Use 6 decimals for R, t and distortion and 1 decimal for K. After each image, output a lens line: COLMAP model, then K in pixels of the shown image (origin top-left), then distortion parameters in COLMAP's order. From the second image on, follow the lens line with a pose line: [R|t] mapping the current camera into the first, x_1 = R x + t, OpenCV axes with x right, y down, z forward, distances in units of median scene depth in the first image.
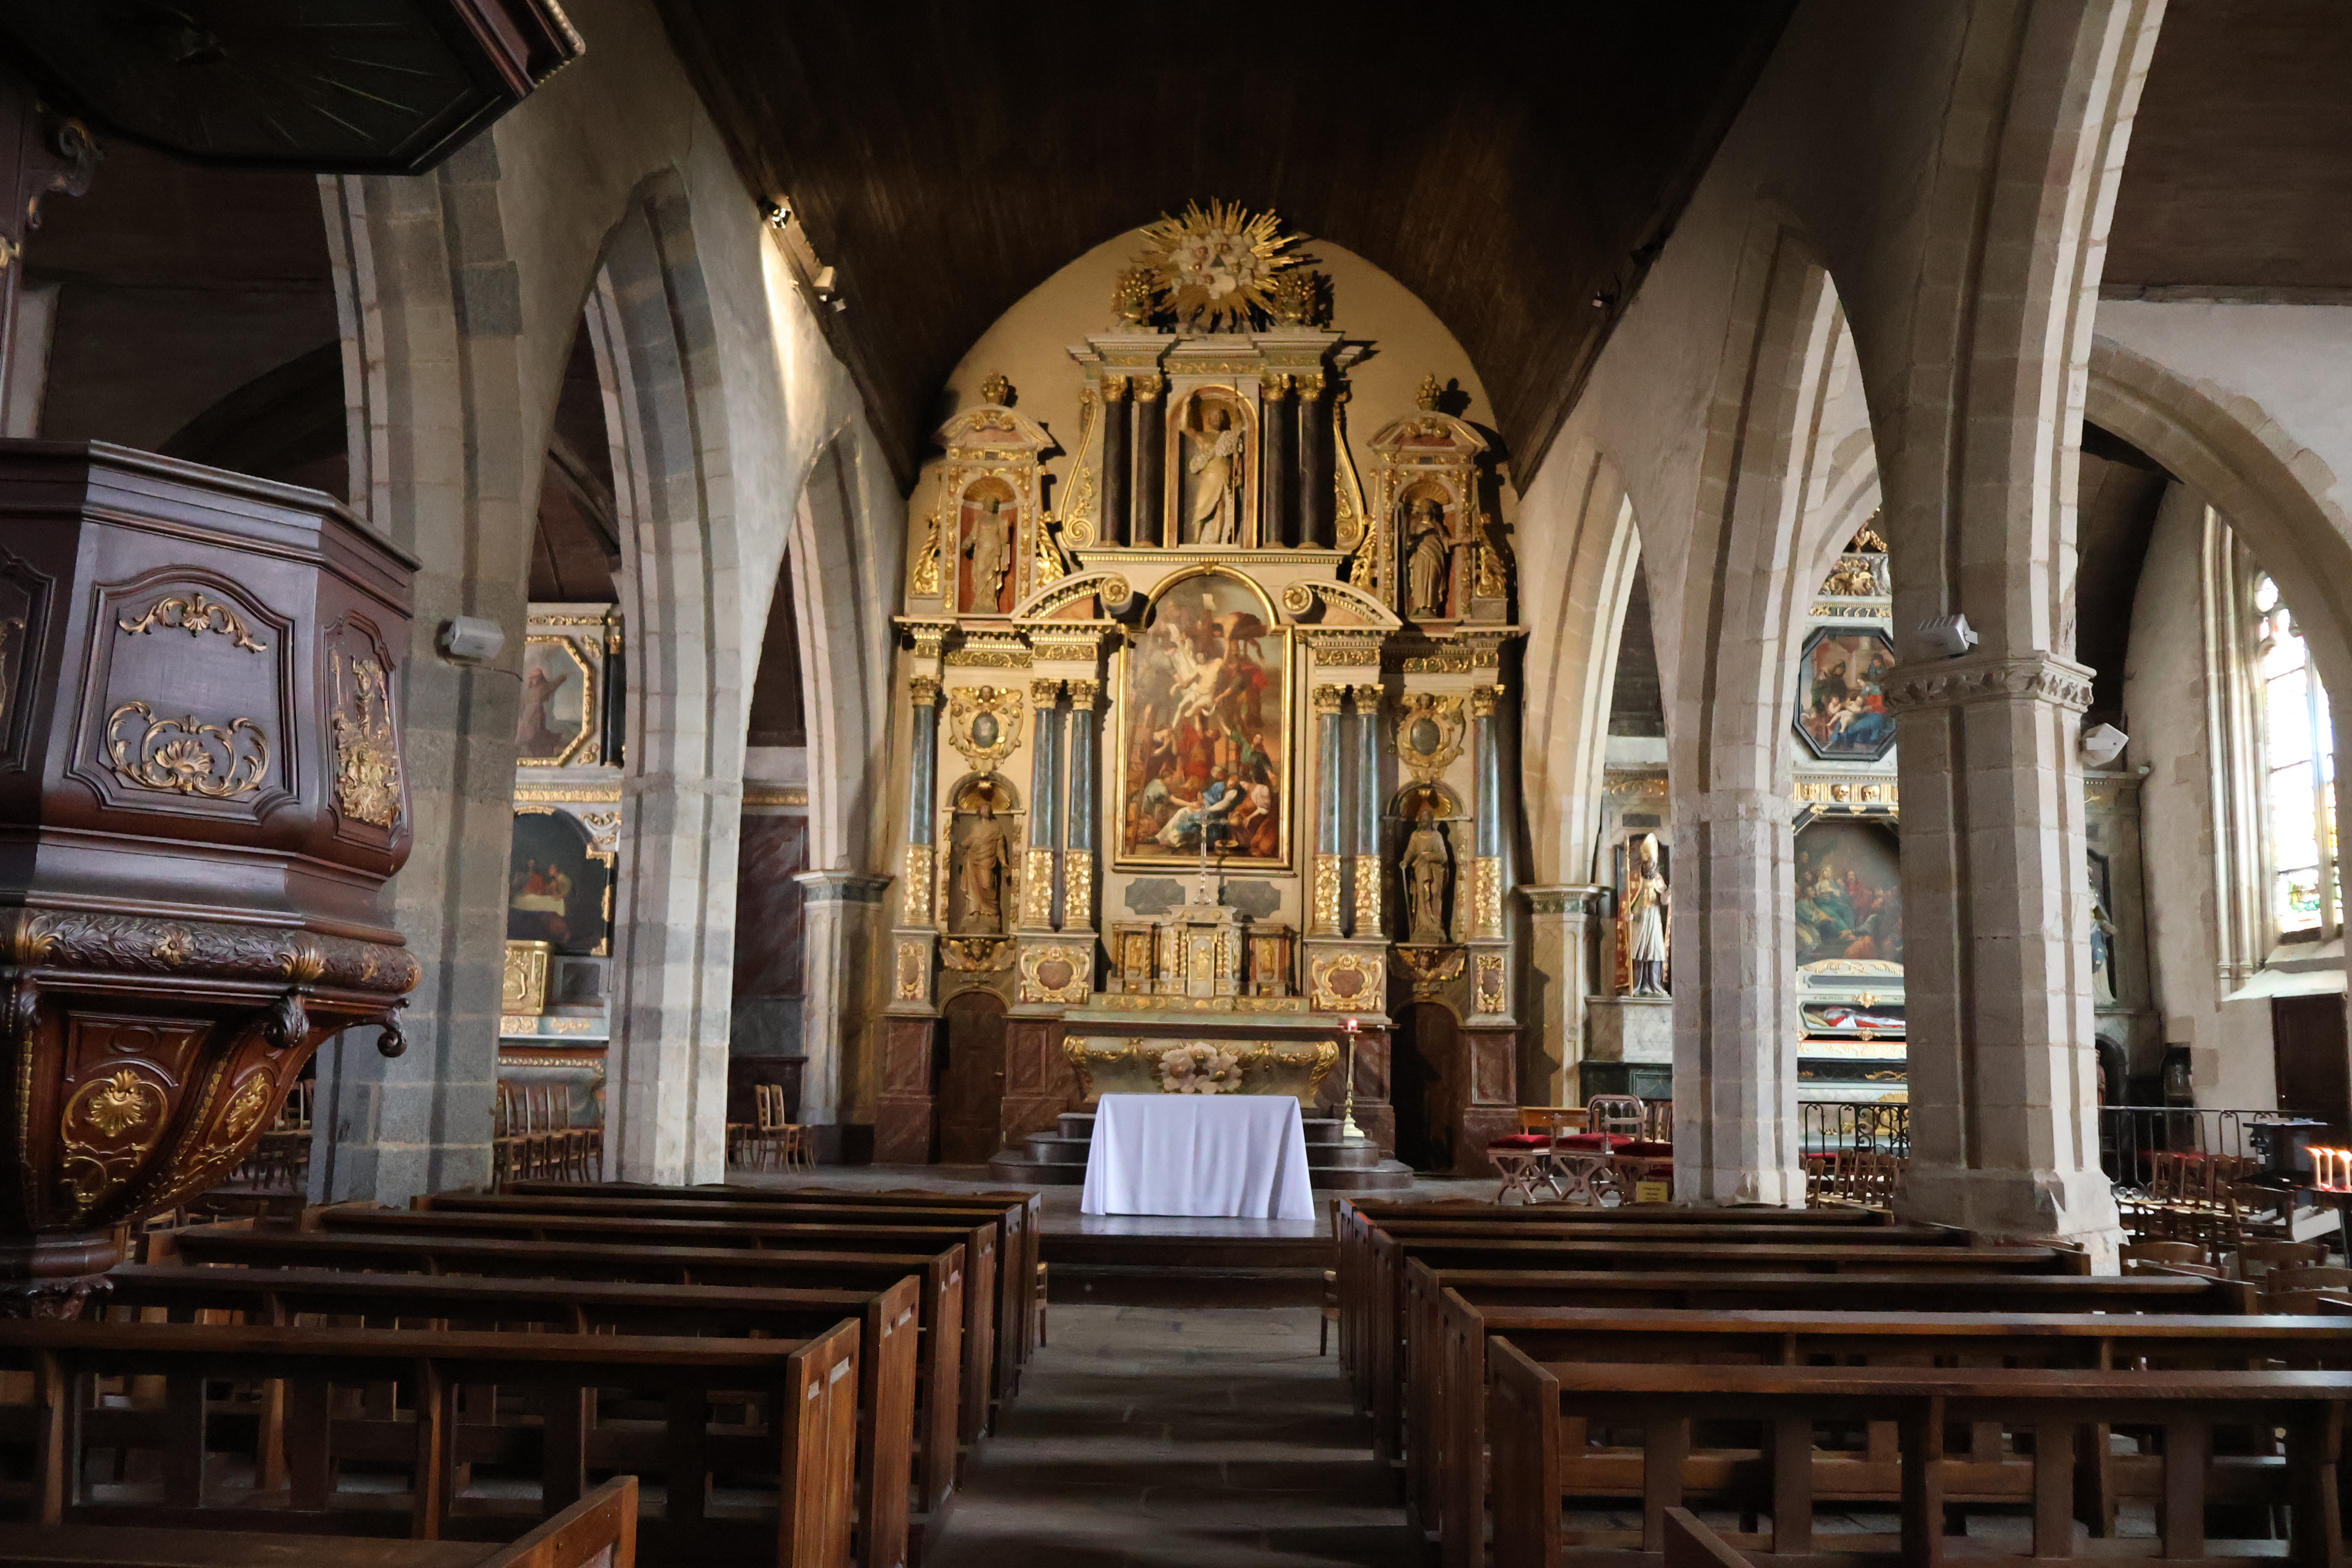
lens RADIAL K [[1965.5, 0, 1182.1], [0, 1965.5, 794.6], [0, 0, 1]] dist [-0.011707, 0.015588]
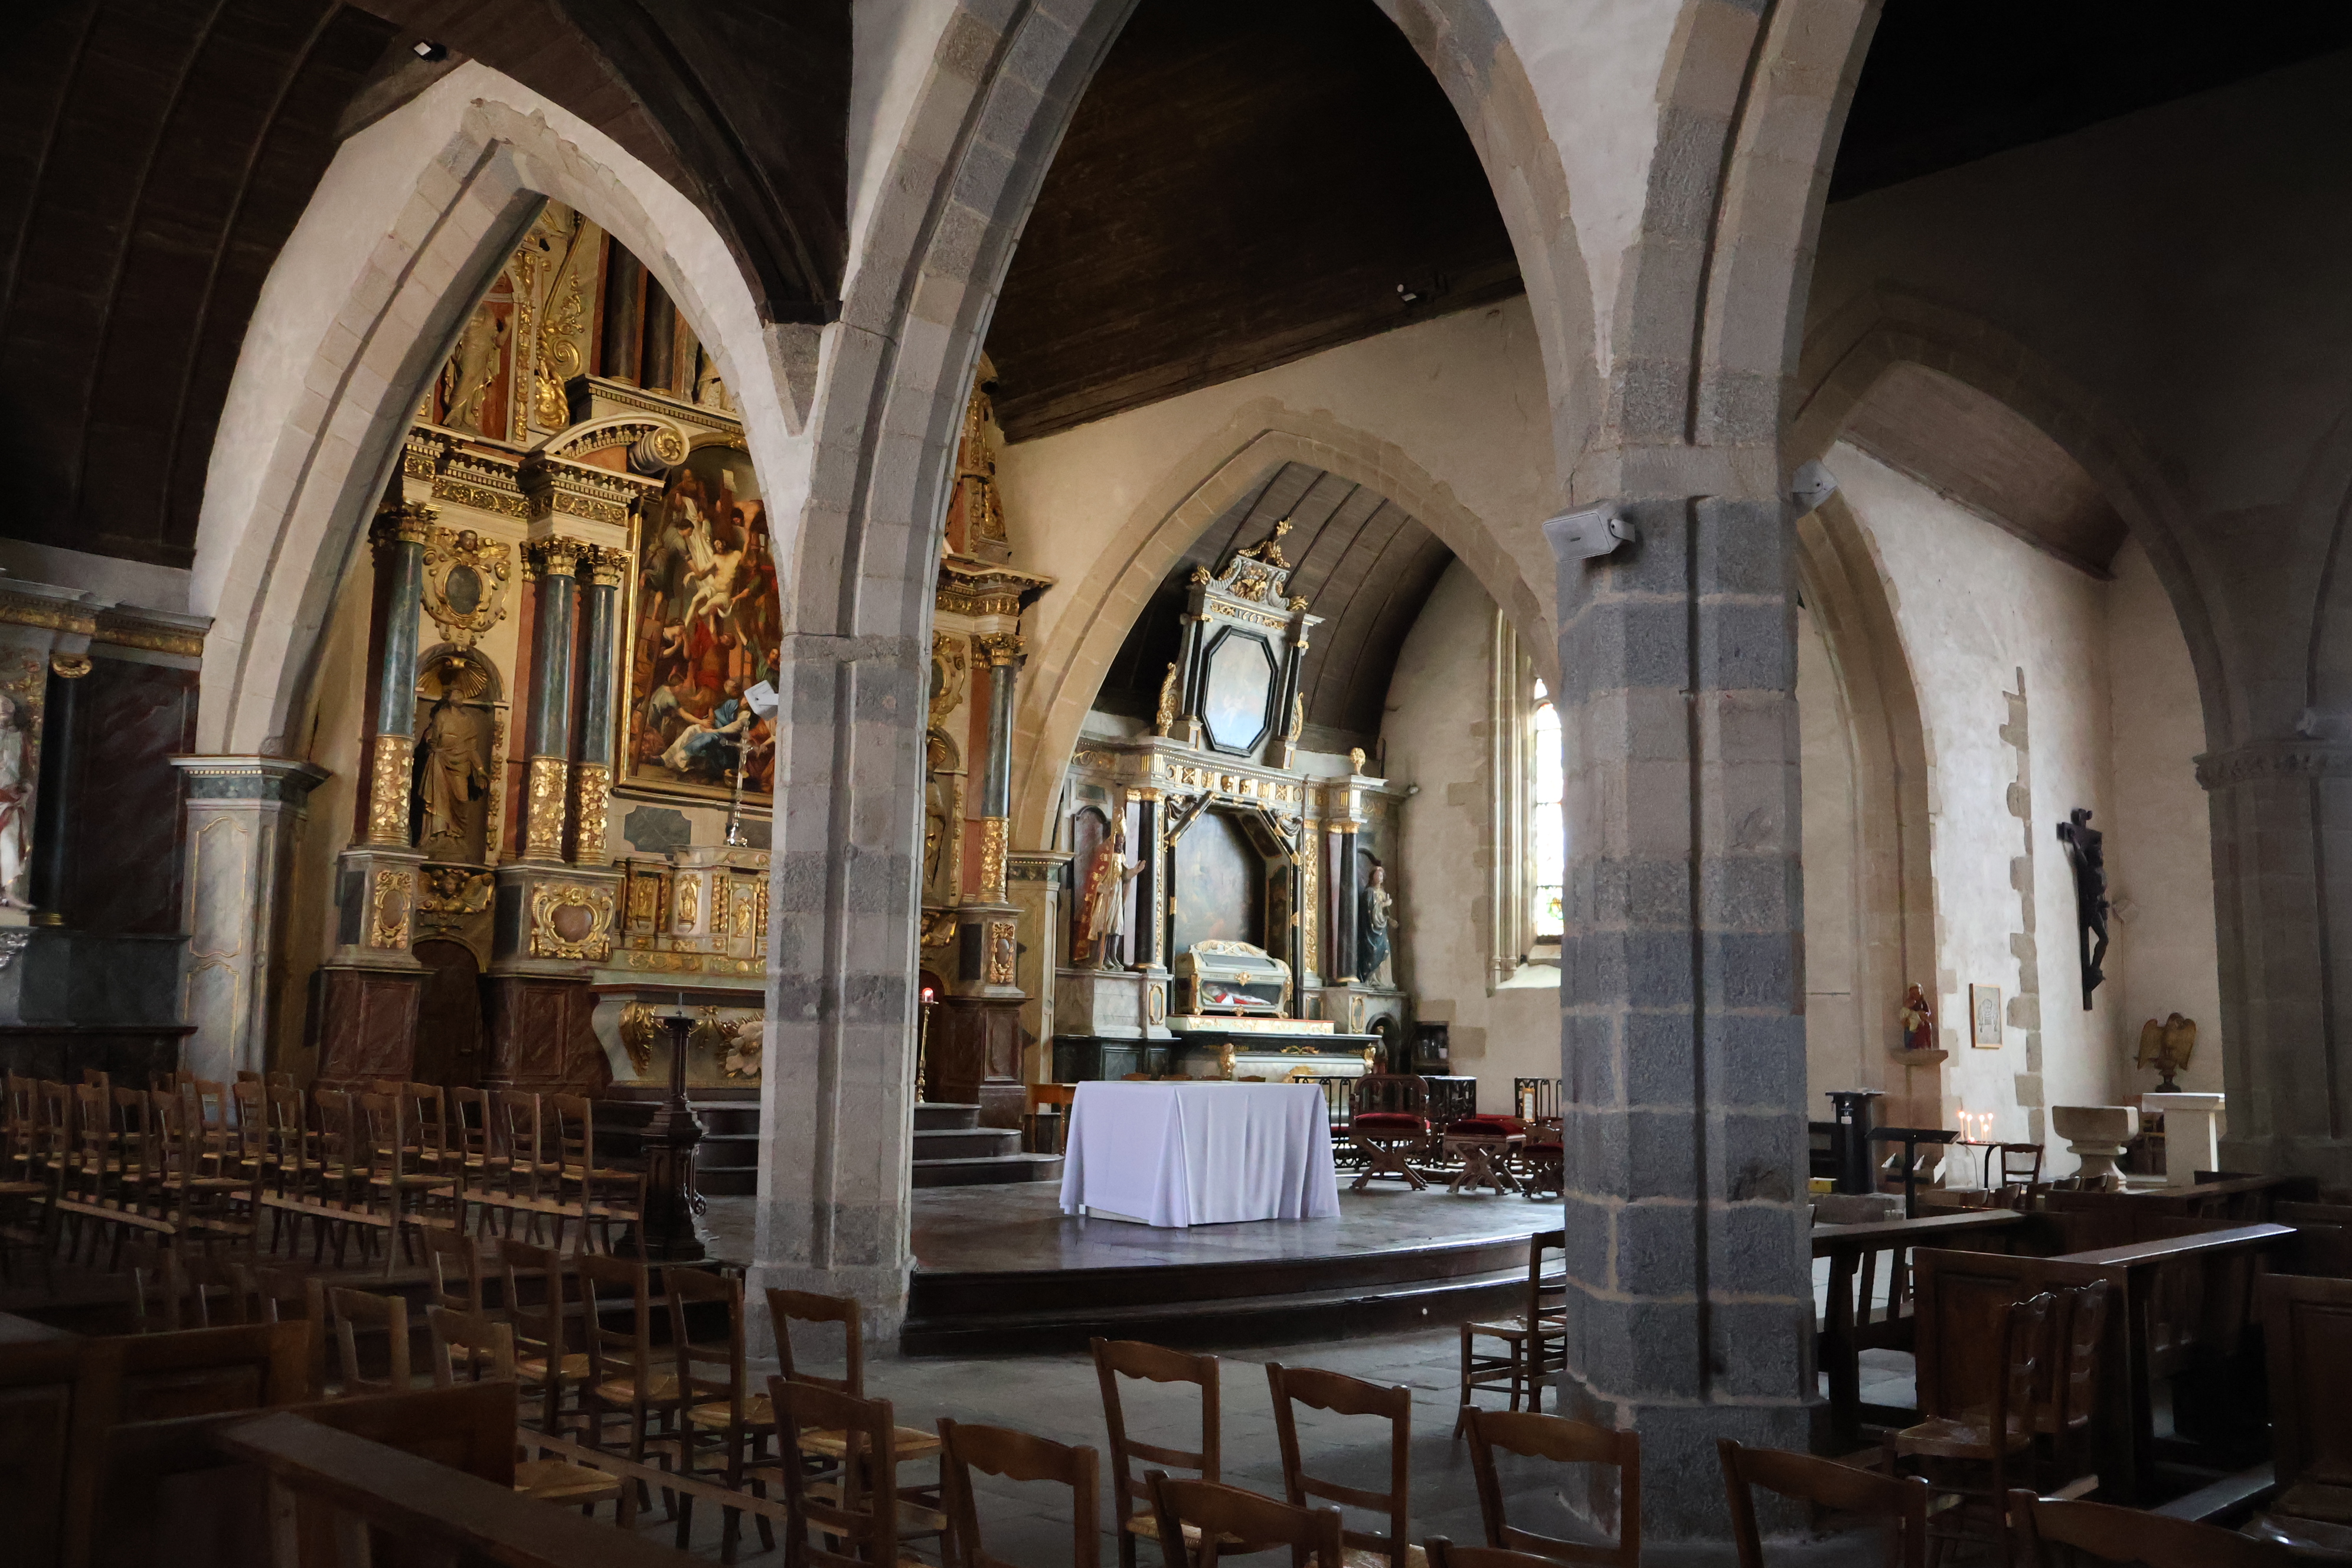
lens RADIAL K [[1965.5, 0, 1182.1], [0, 1965.5, 794.6], [0, 0, 1]] dist [-0.011707, 0.015588]
pose [[0.676077, 0.091272, 0.731156, -0.457336], [-0.109350, 0.993739, -0.022938, 0.032047], [-0.728672, -0.064445, 0.681824, 0.292344]]
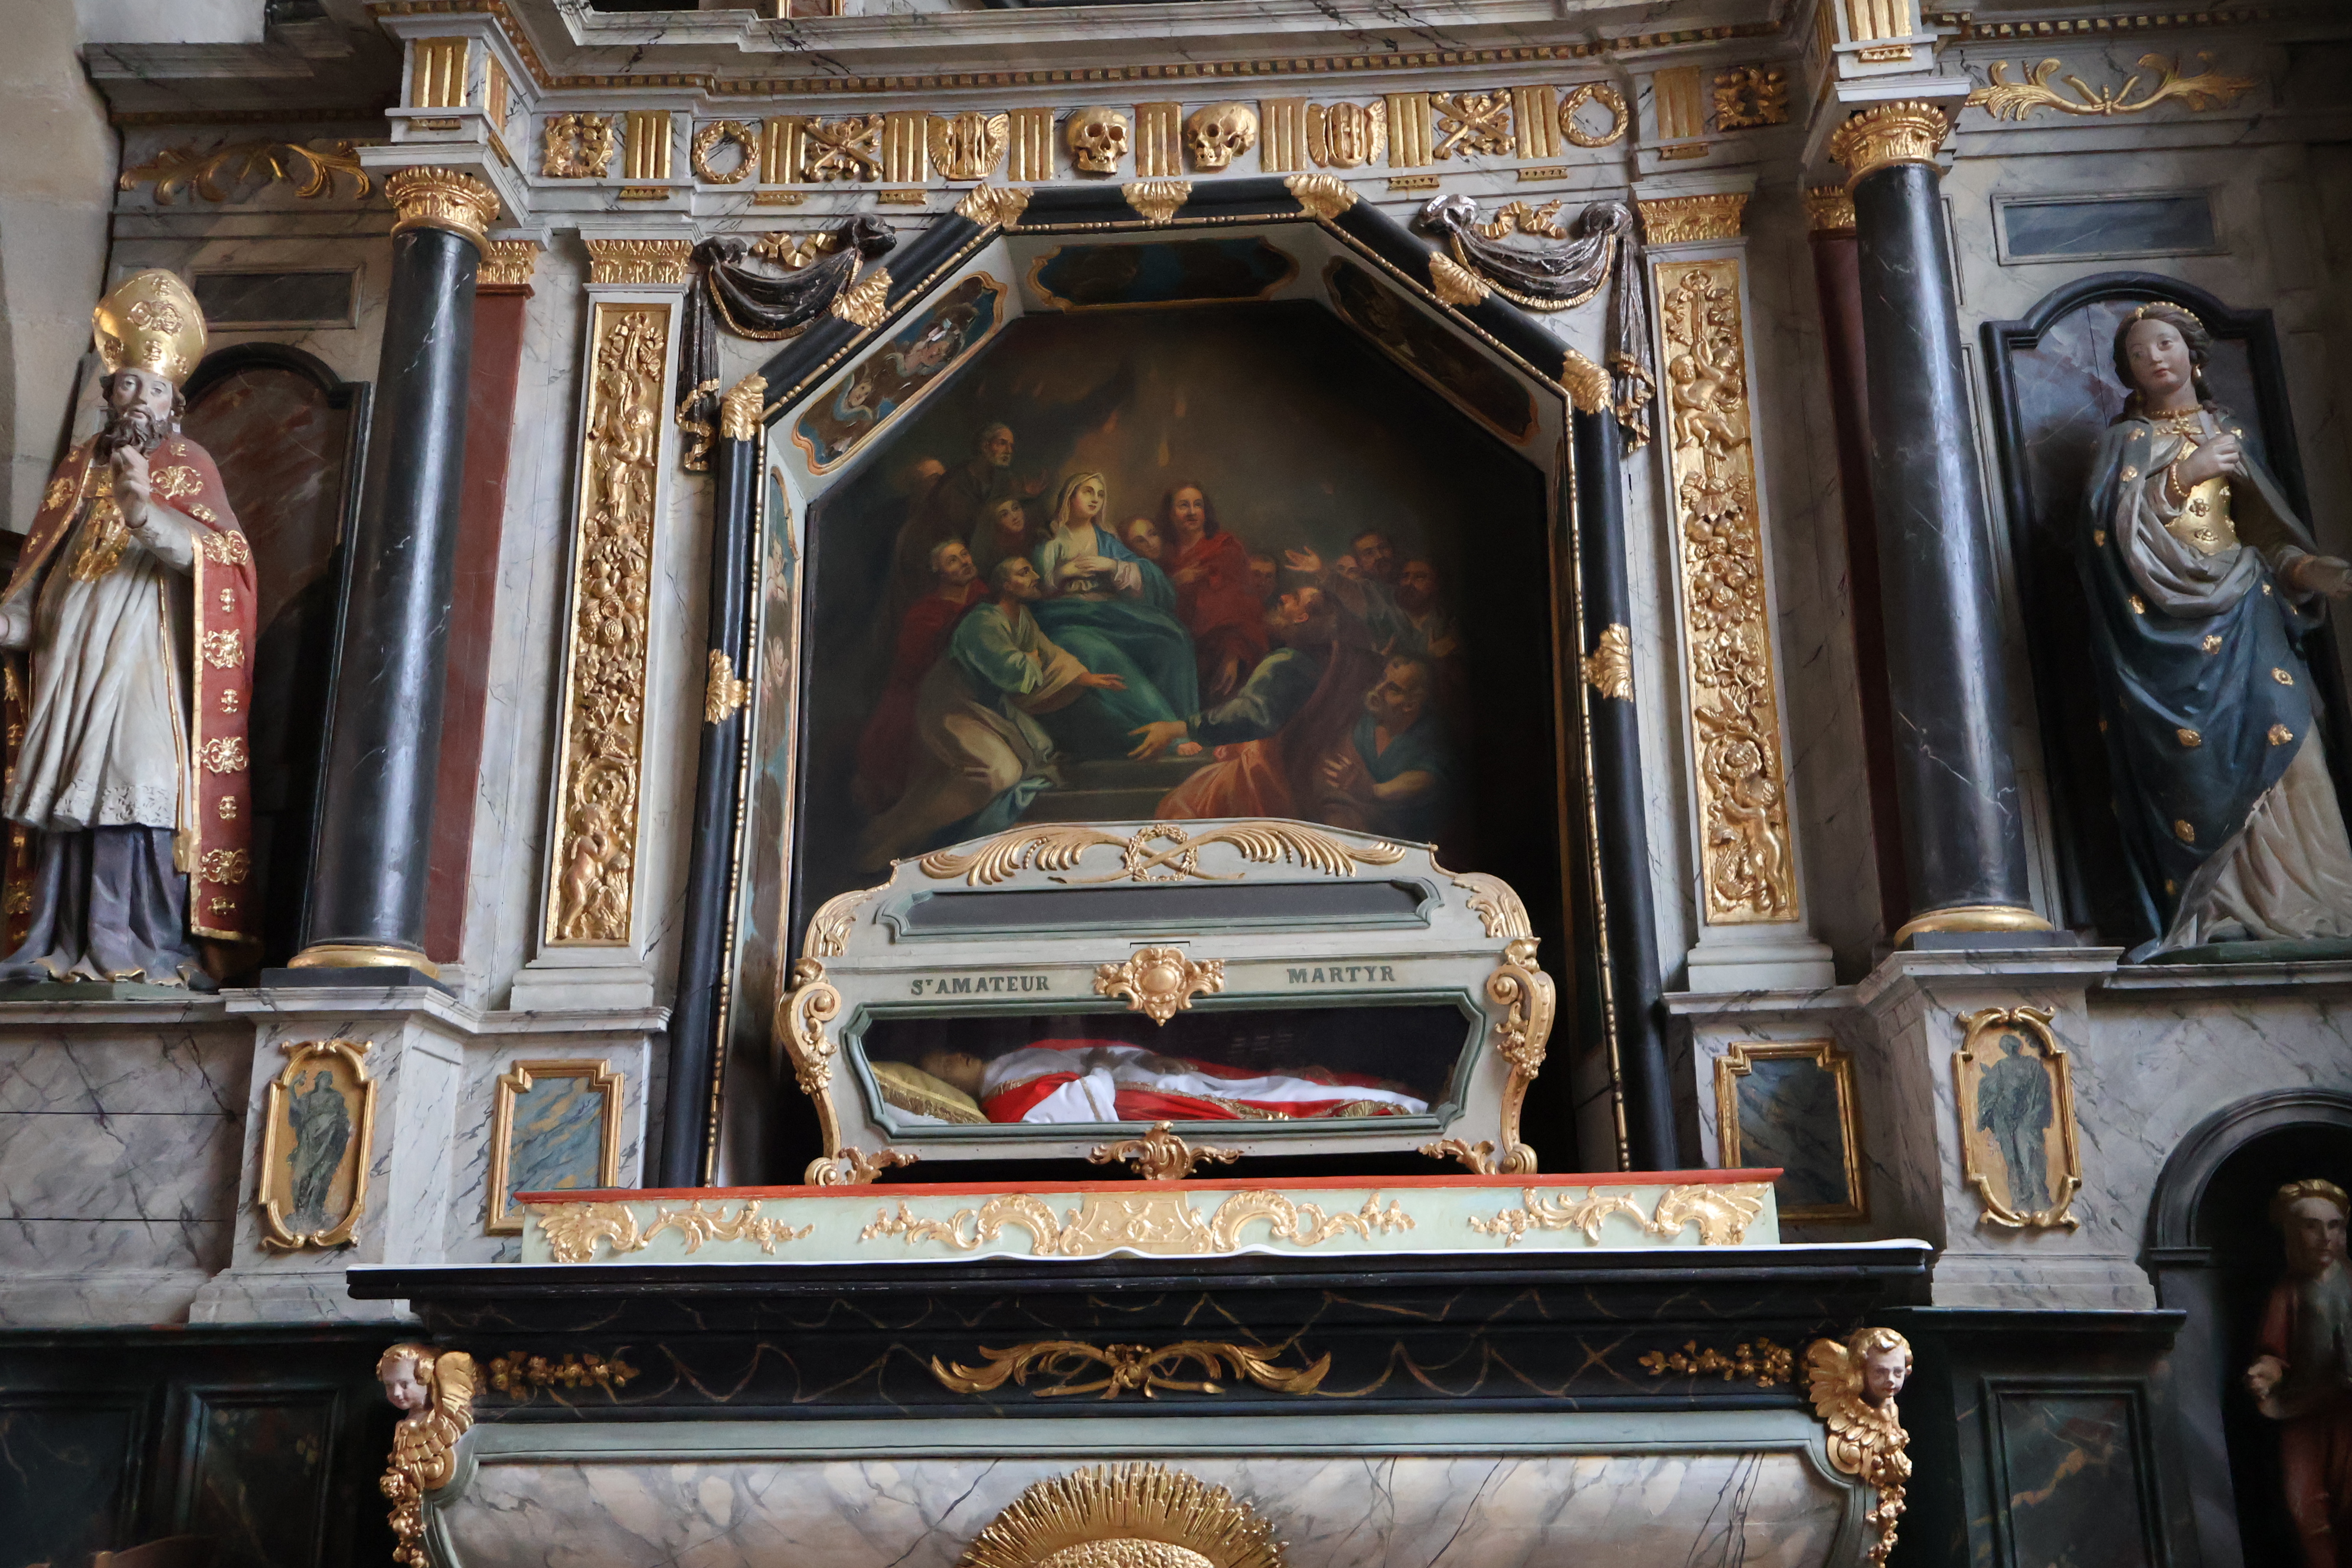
lens RADIAL K [[1965.5, 0, 1182.1], [0, 1965.5, 794.6], [0, 0, 1]] dist [-0.011707, 0.015588]
pose [[0.998324, -0.042570, -0.039206, 0.352370], [0.037417, 0.991588, -0.123907, 0.108036], [0.044151, 0.122232, 0.991519, 0.773668]]
